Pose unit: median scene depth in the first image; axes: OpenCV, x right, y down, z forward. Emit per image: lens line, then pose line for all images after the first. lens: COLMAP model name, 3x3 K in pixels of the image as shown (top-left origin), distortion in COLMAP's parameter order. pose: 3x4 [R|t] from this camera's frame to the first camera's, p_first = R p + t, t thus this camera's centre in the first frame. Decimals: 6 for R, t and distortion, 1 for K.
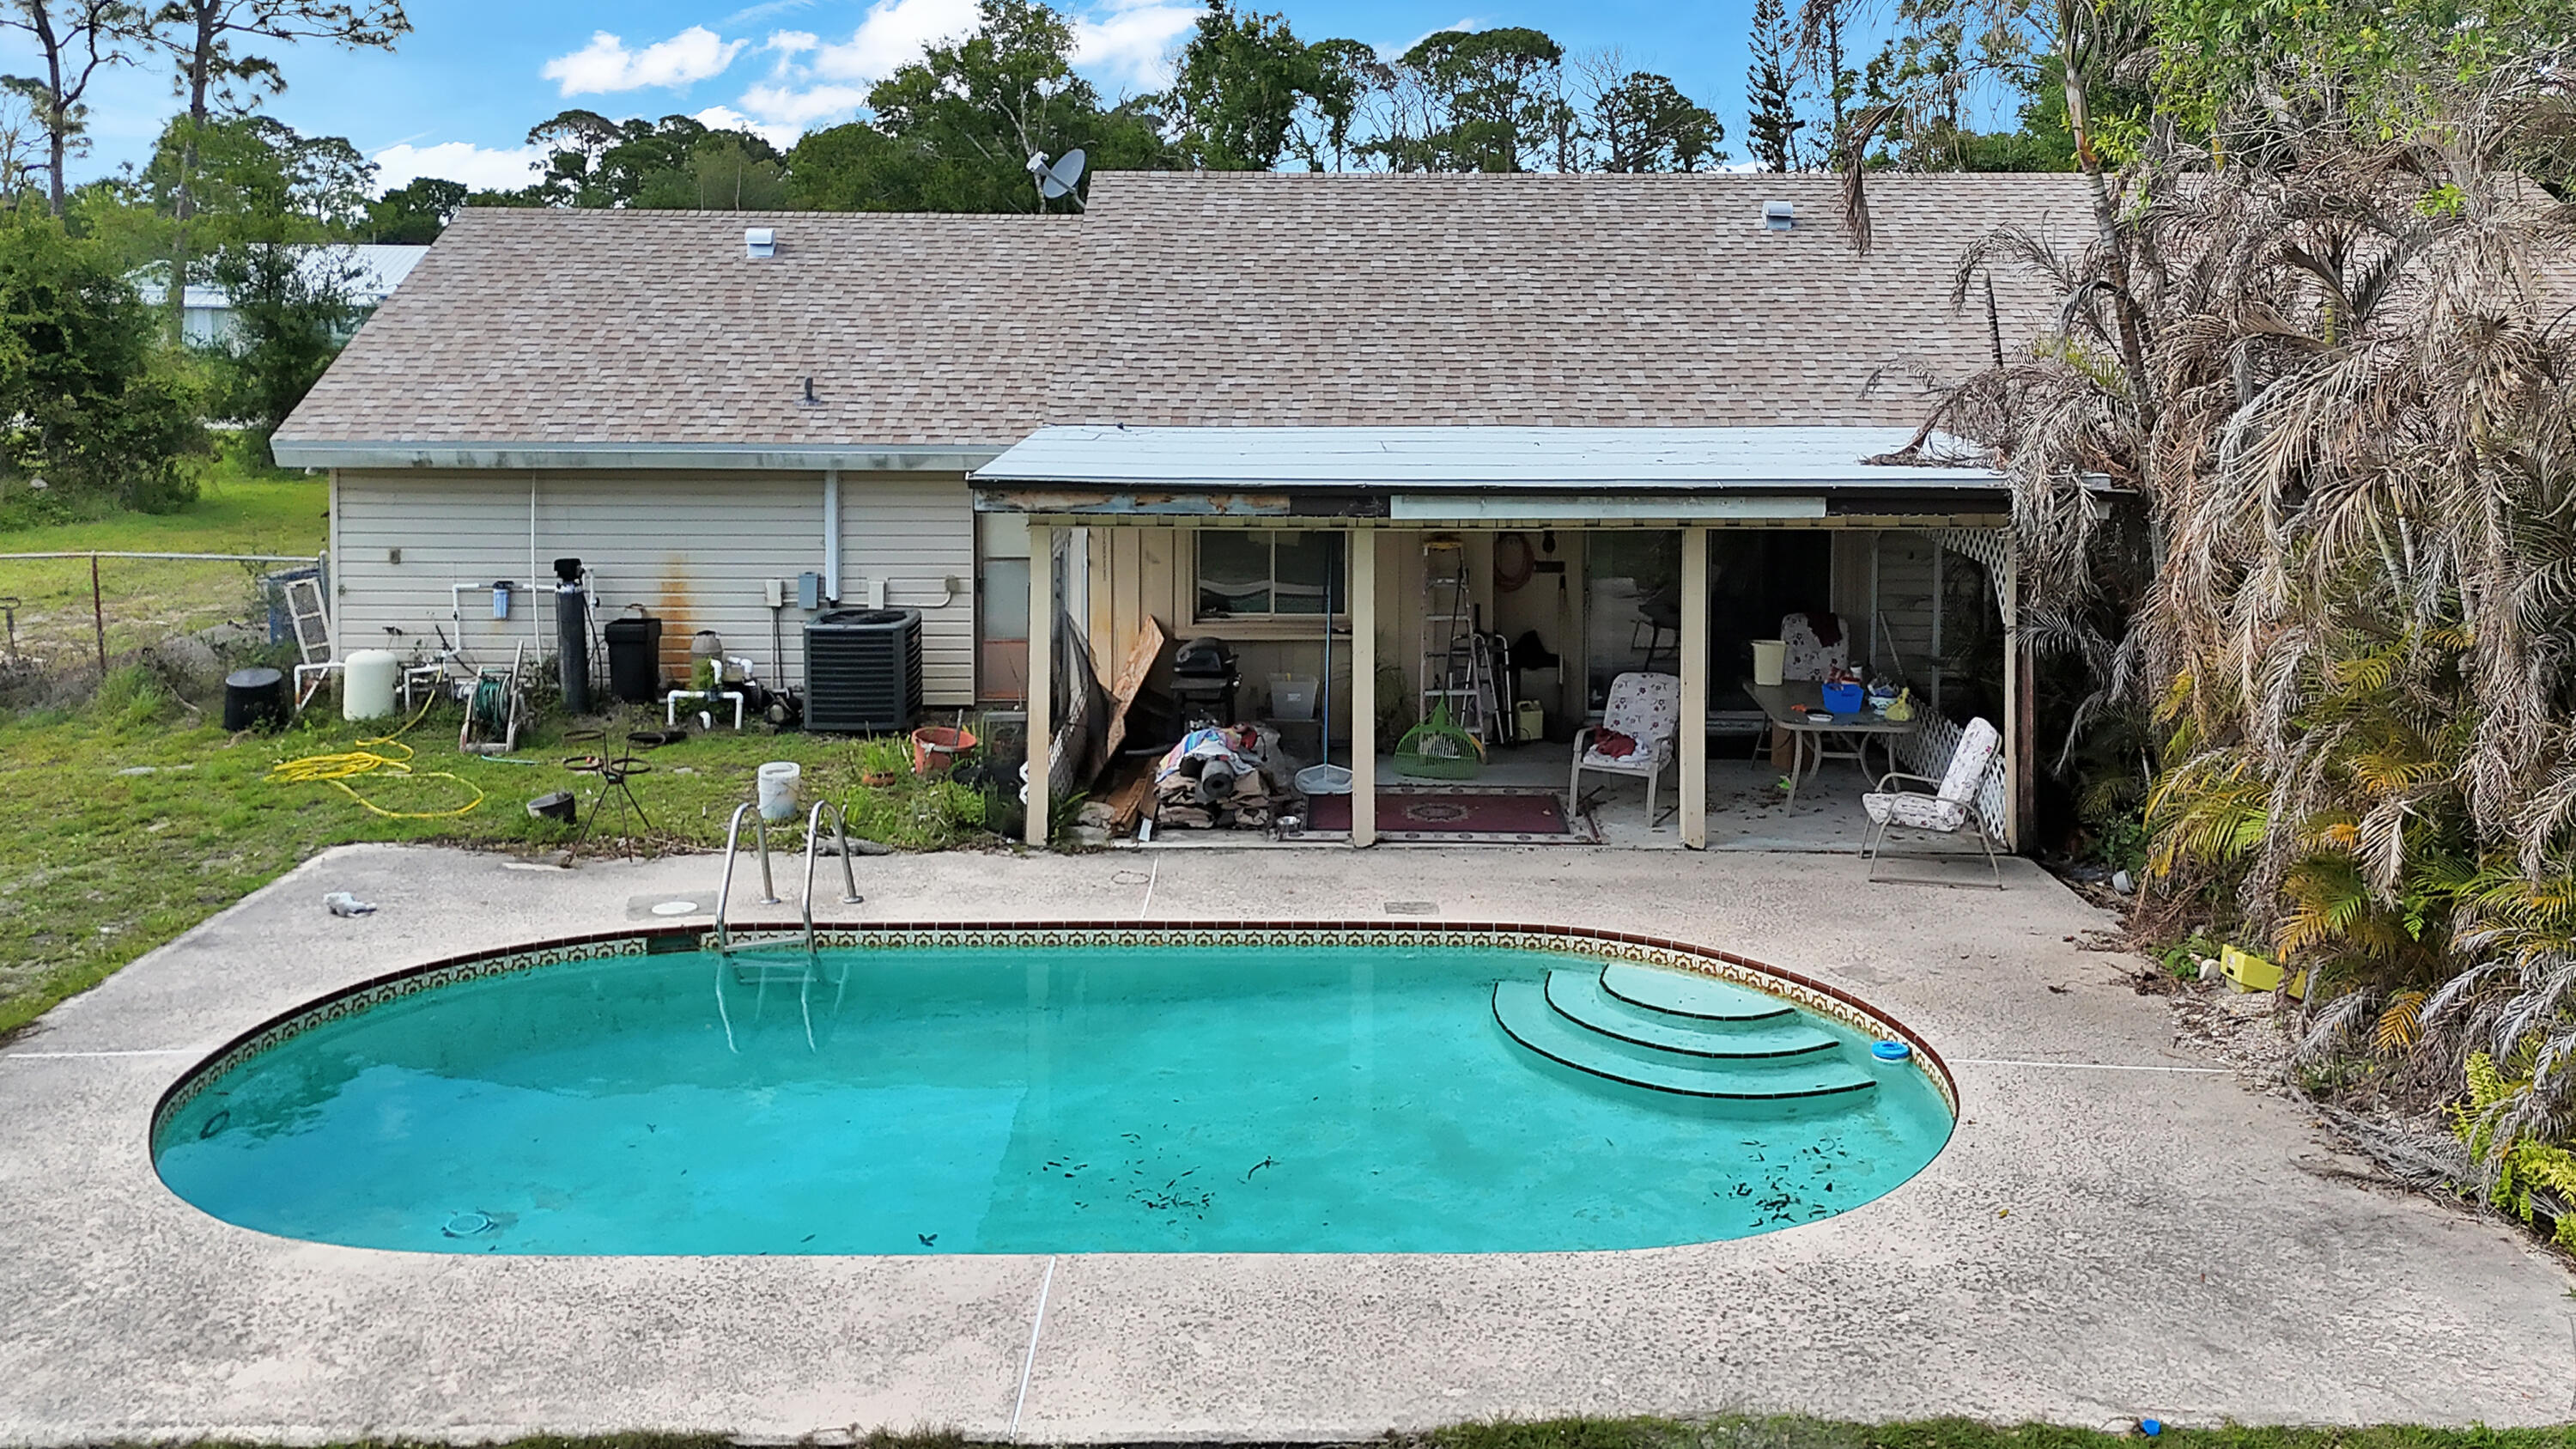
lens RADIAL K [[1968.5, 0, 1300.8], [0, 1968.5, 724.0], [0, 0, 1]] dist [0.071144, -0.001361]
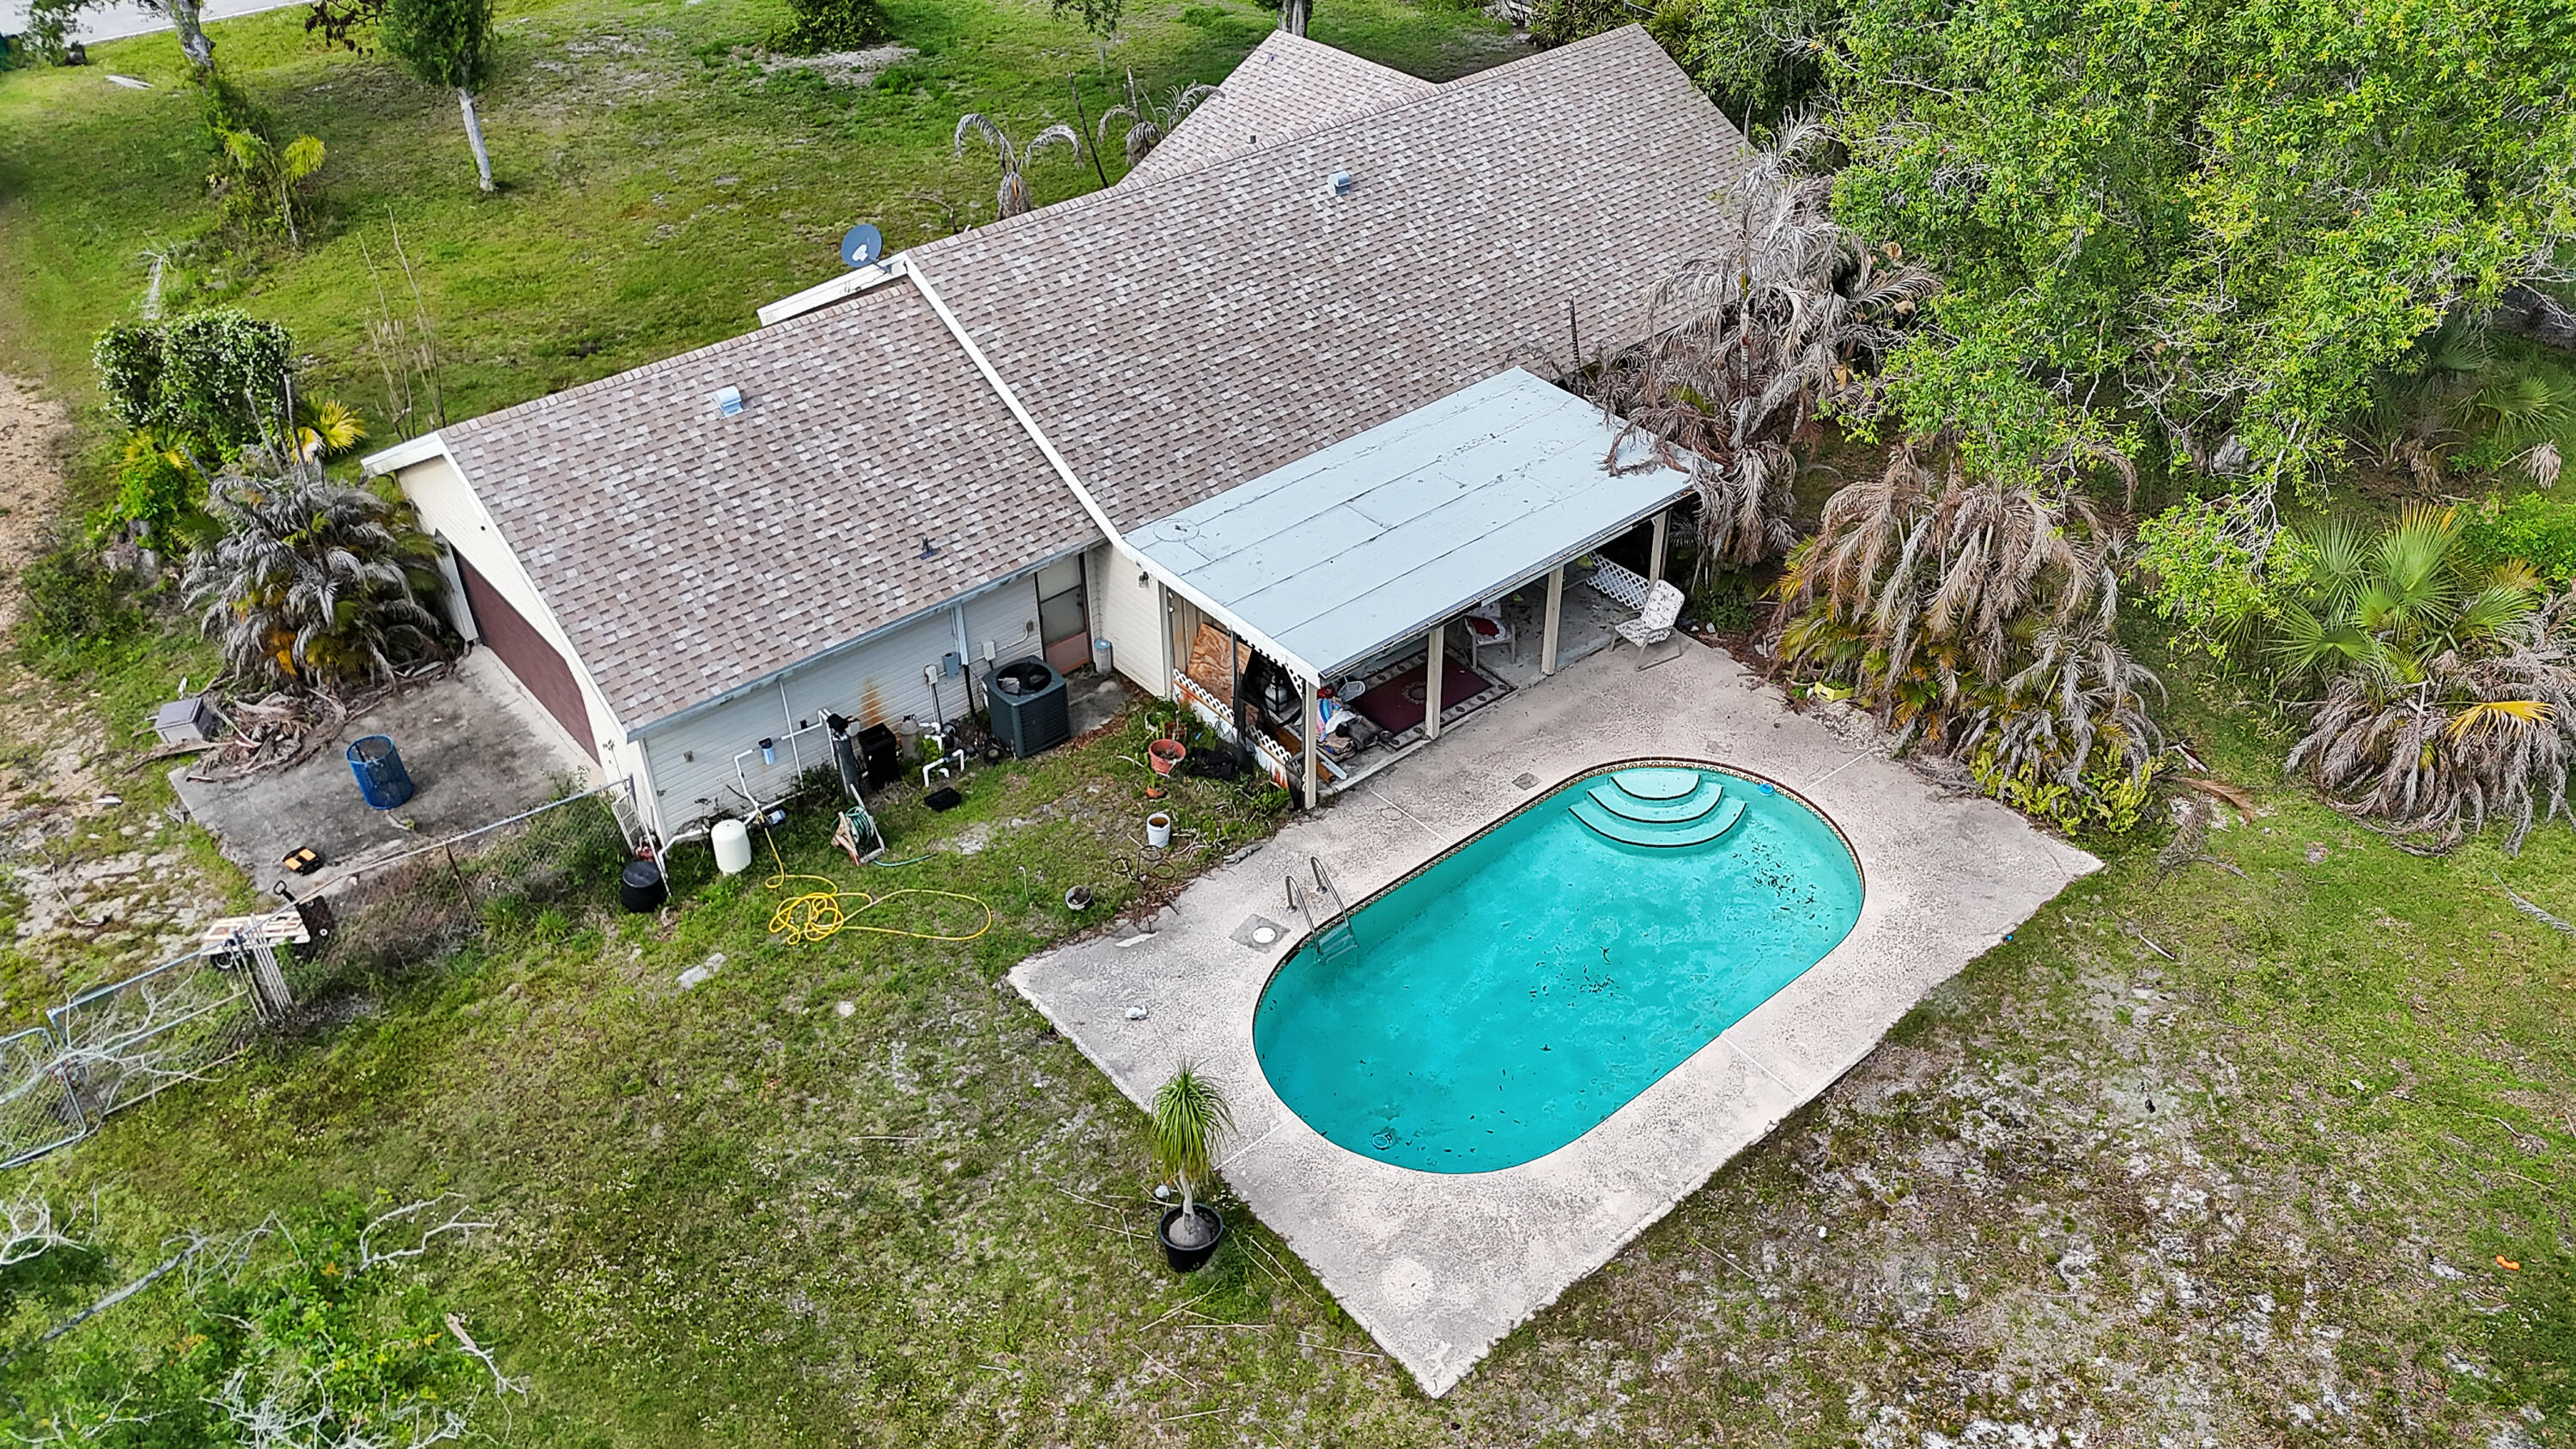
lens RADIAL K [[1939.3, 0, 1305.8], [0, 1939.3, 716.7], [0, 0, 1]] dist [0.077171, -0.098767]
pose [[0.771787, -0.386349, 0.505053, -0.786233], [0.152360, 0.883478, 0.443005, -0.631342], [-0.617358, -0.264955, 0.740721, -0.241404]]
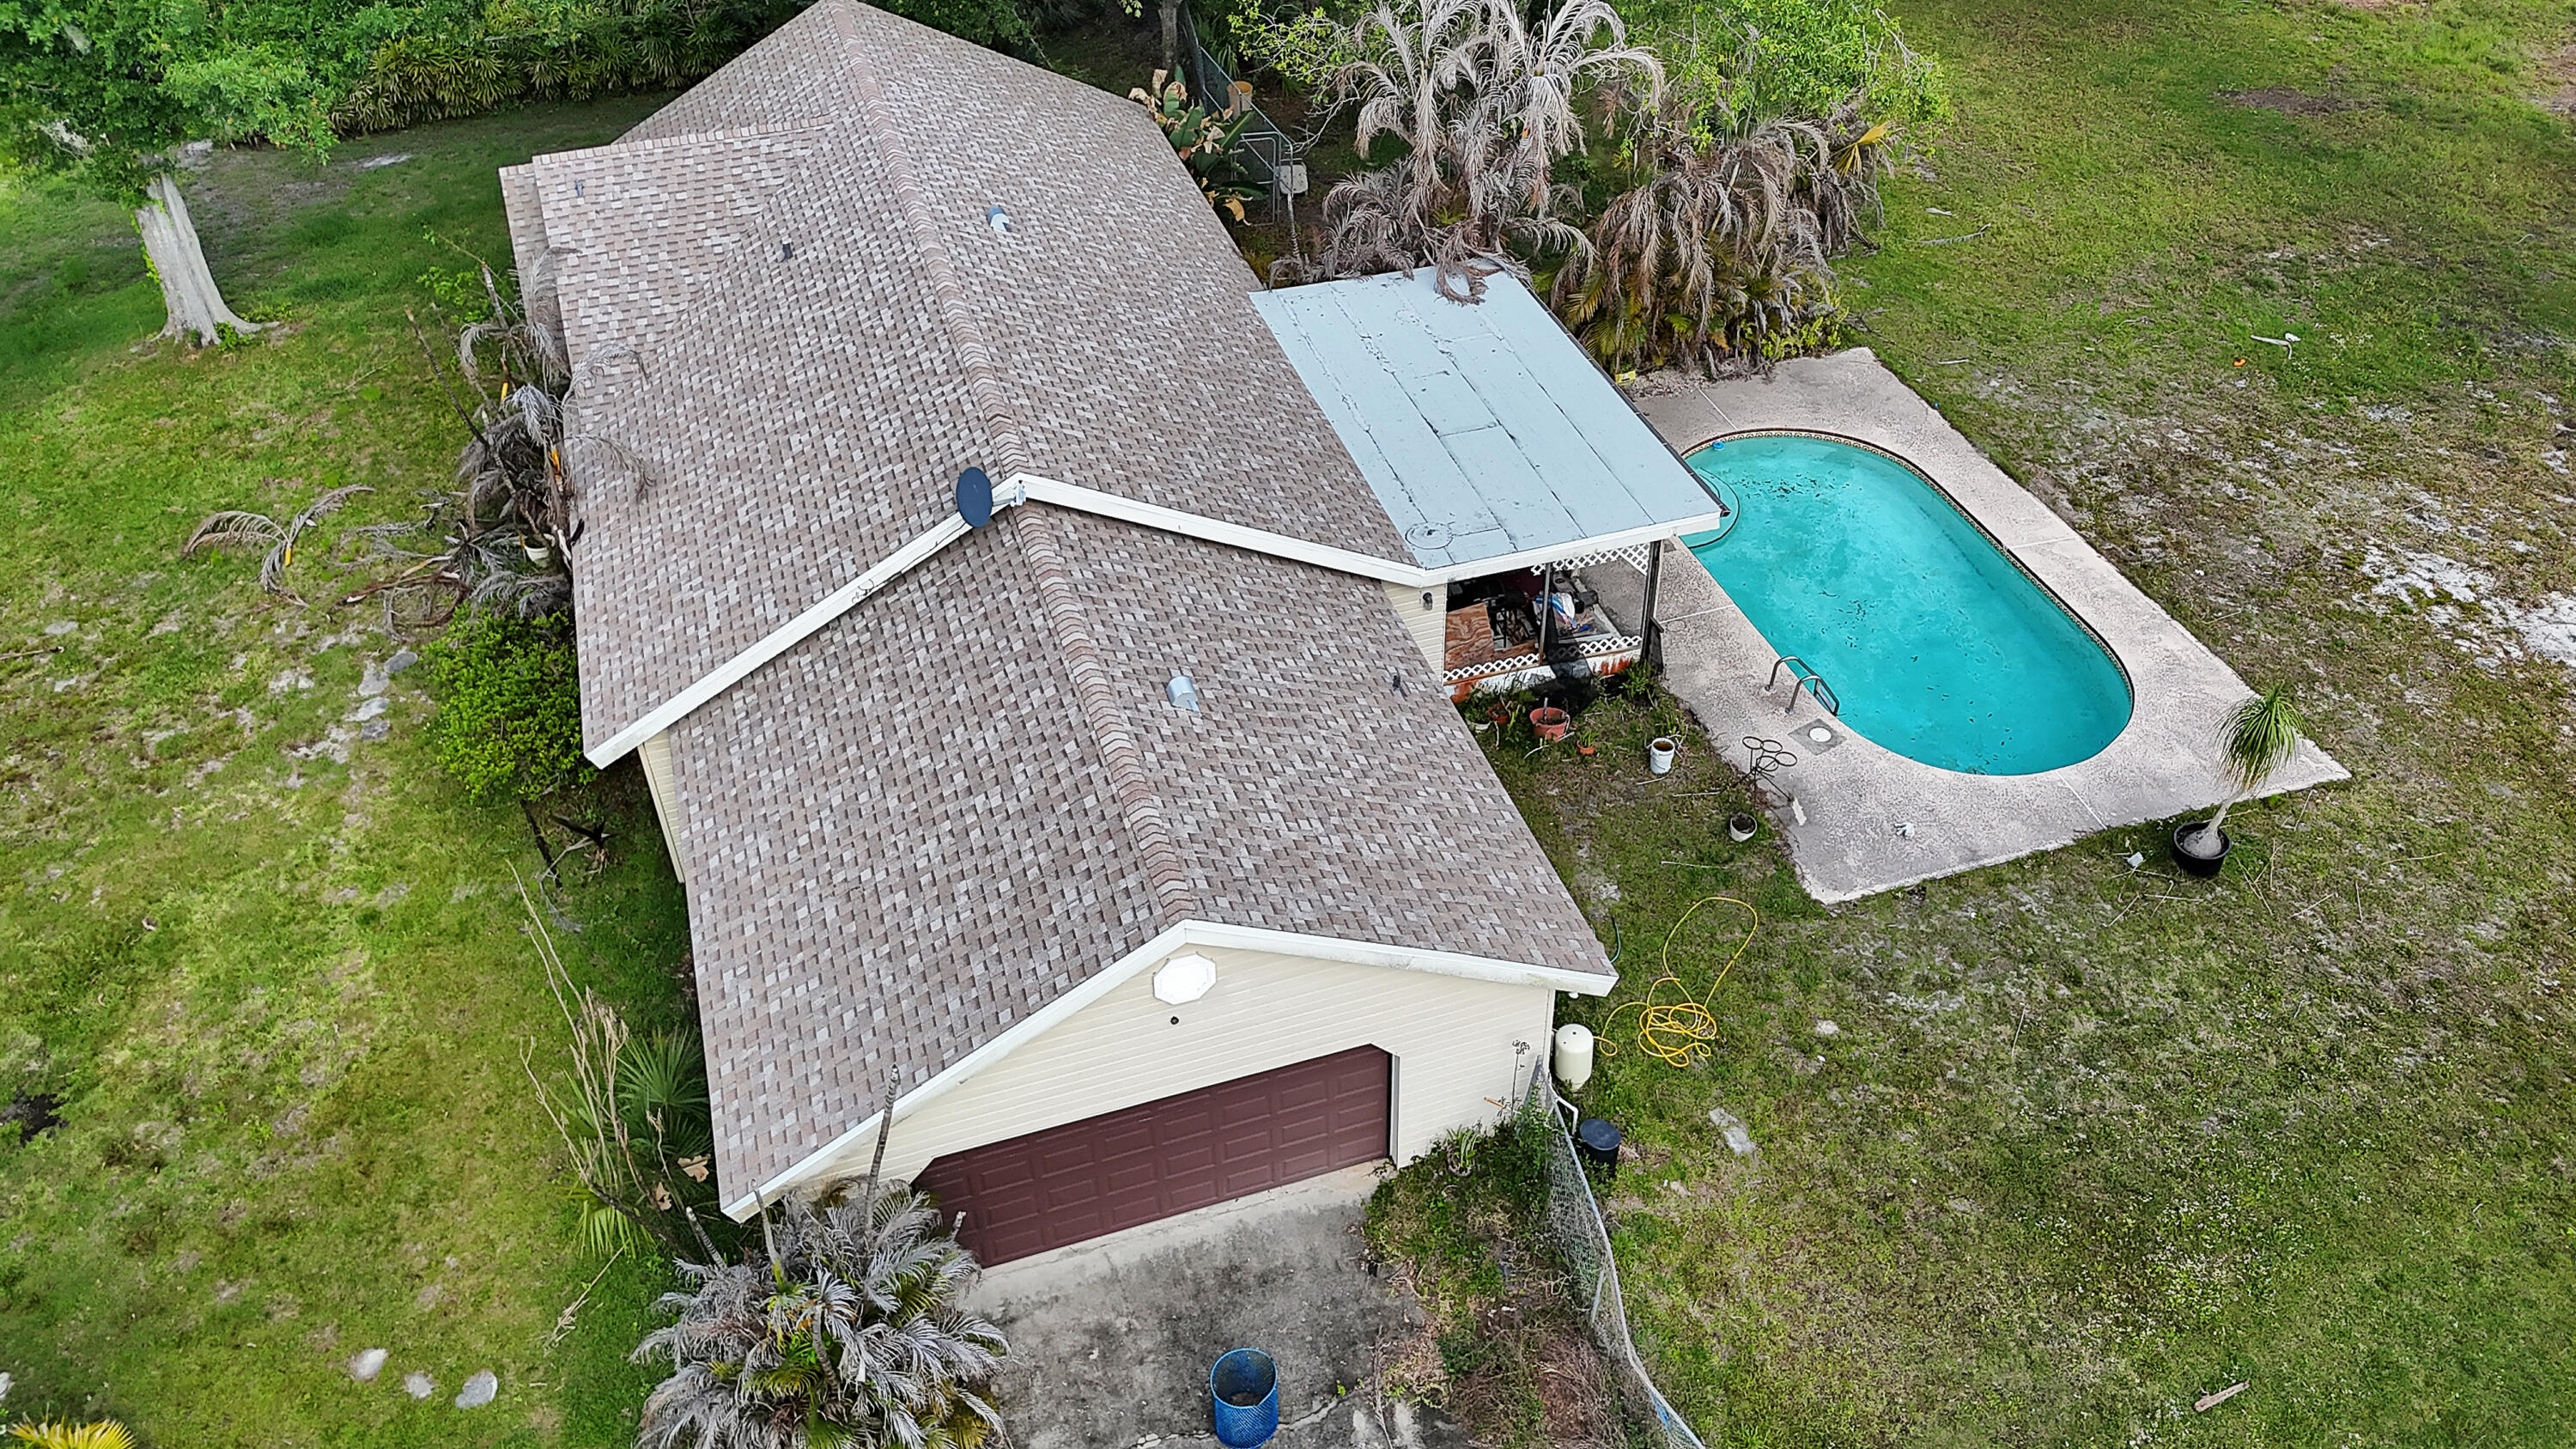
lens RADIAL K [[1931.0, 0, 1277.7], [0, 1931.0, 727.0], [0, 0, 1]] dist [0.032503, 0.004597]
pose [[-0.283888, -0.621311, 0.730329, -1.119634], [0.227502, 0.696272, 0.680771, -0.981656], [-0.931478, 0.359414, -0.056313, 1.139757]]
